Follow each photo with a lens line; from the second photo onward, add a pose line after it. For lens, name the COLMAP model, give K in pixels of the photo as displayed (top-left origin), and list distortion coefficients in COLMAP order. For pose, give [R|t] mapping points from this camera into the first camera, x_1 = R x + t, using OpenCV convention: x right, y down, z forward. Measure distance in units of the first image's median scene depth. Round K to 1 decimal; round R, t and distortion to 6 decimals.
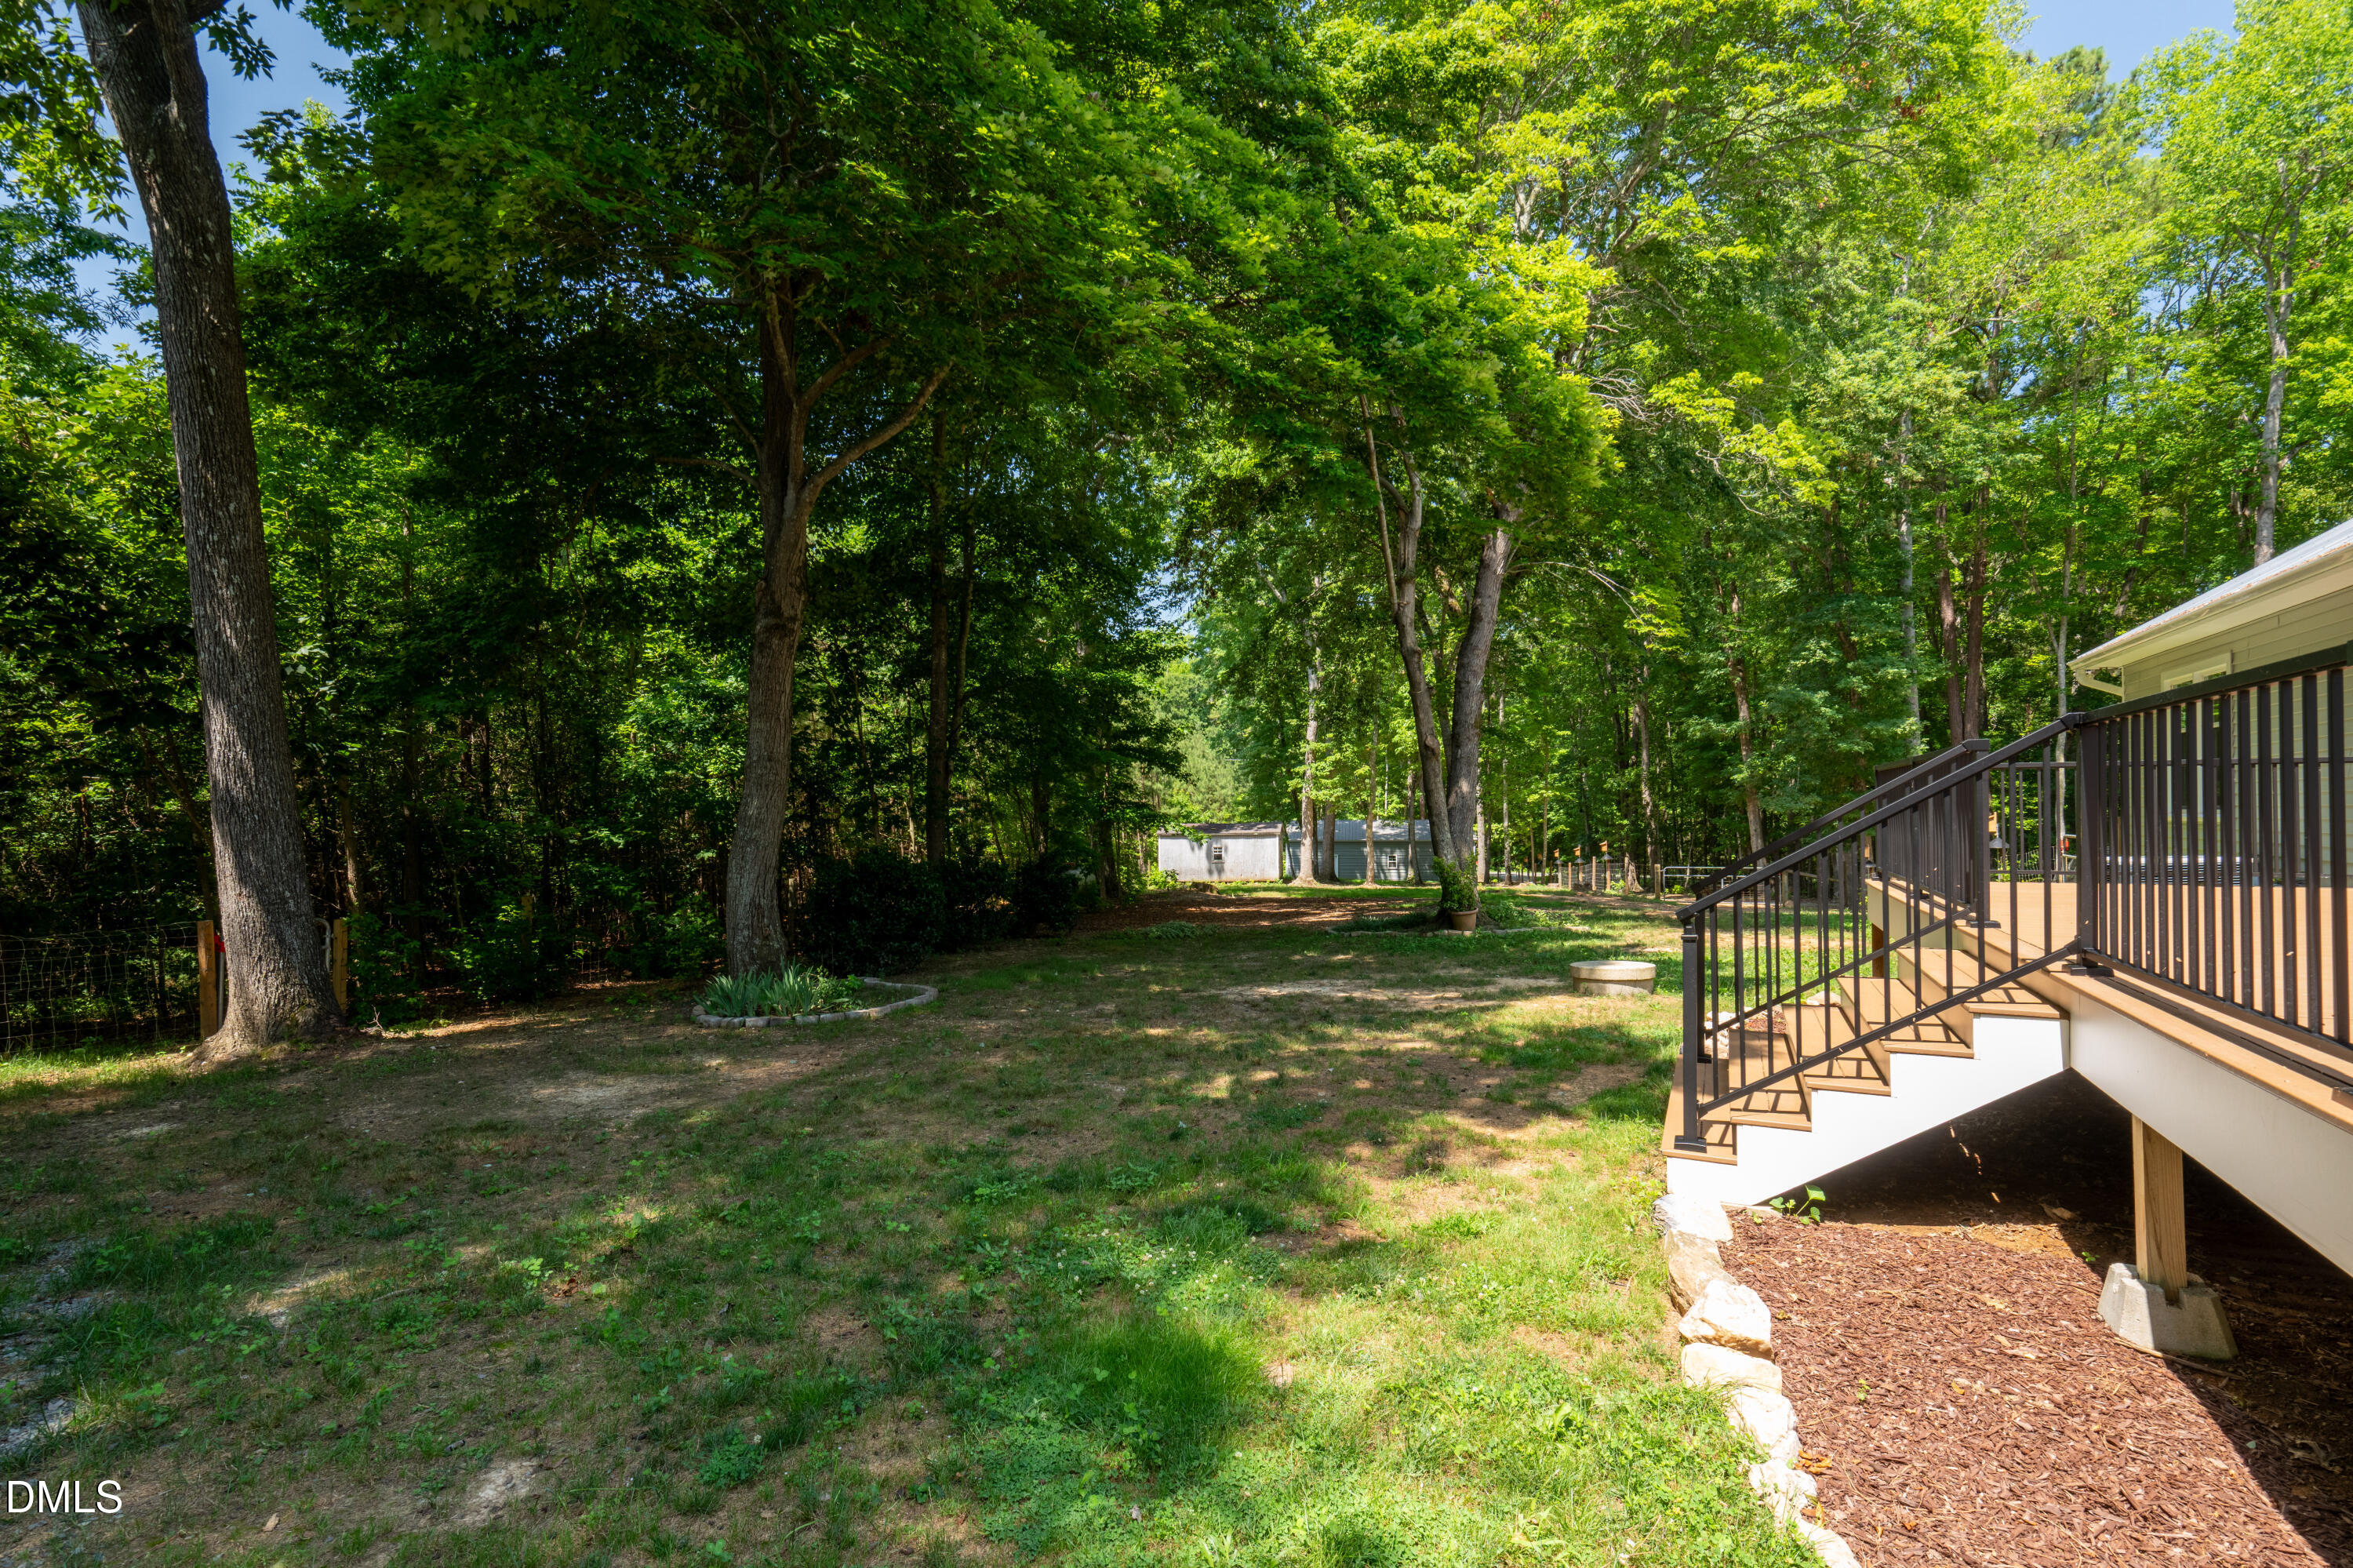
lens RADIAL K [[1115.6, 0, 1179.7], [0, 1115.6, 795.4], [0, 0, 1]] dist [0.003113, 0.000472]
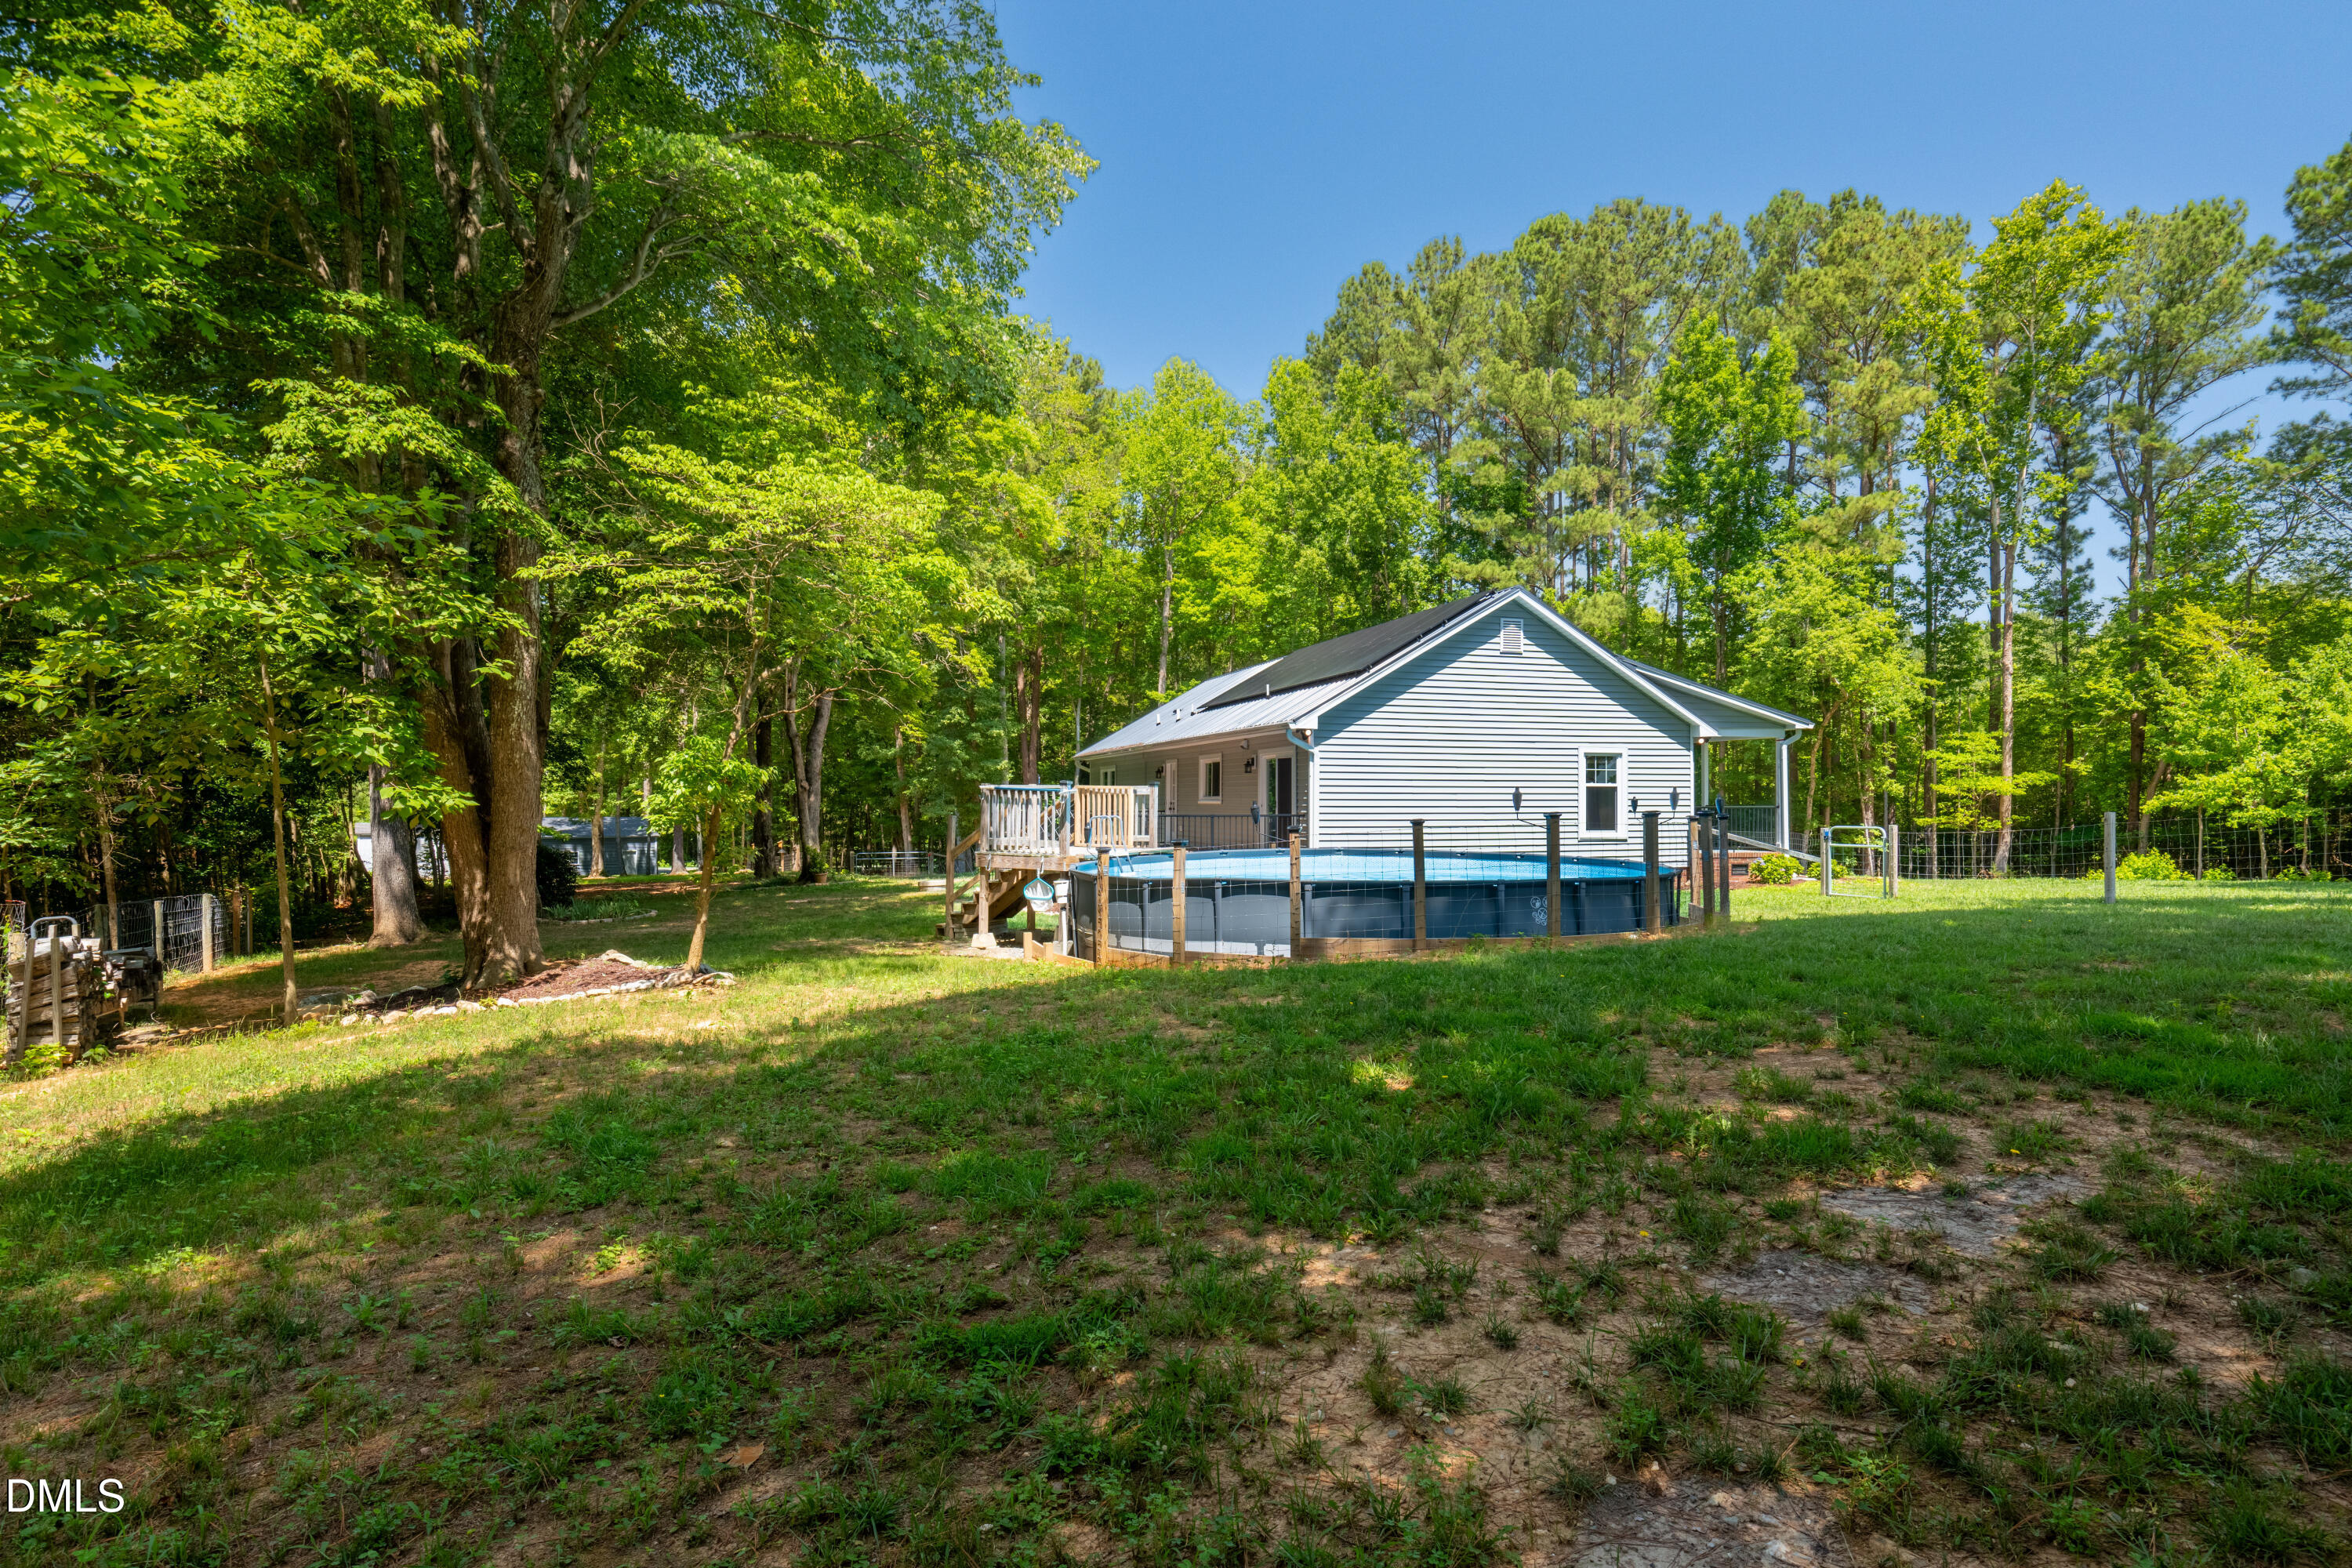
lens RADIAL K [[1220.7, 0, 1160.4], [0, 1220.7, 801.8], [0, 0, 1]] dist [0.003105, -0.000961]
pose [[0.747044, 0.005864, 0.664749, -0.368527], [-0.014167, 0.999874, 0.007100, -0.021549], [-0.664624, -0.014722, 0.747033, -0.497143]]
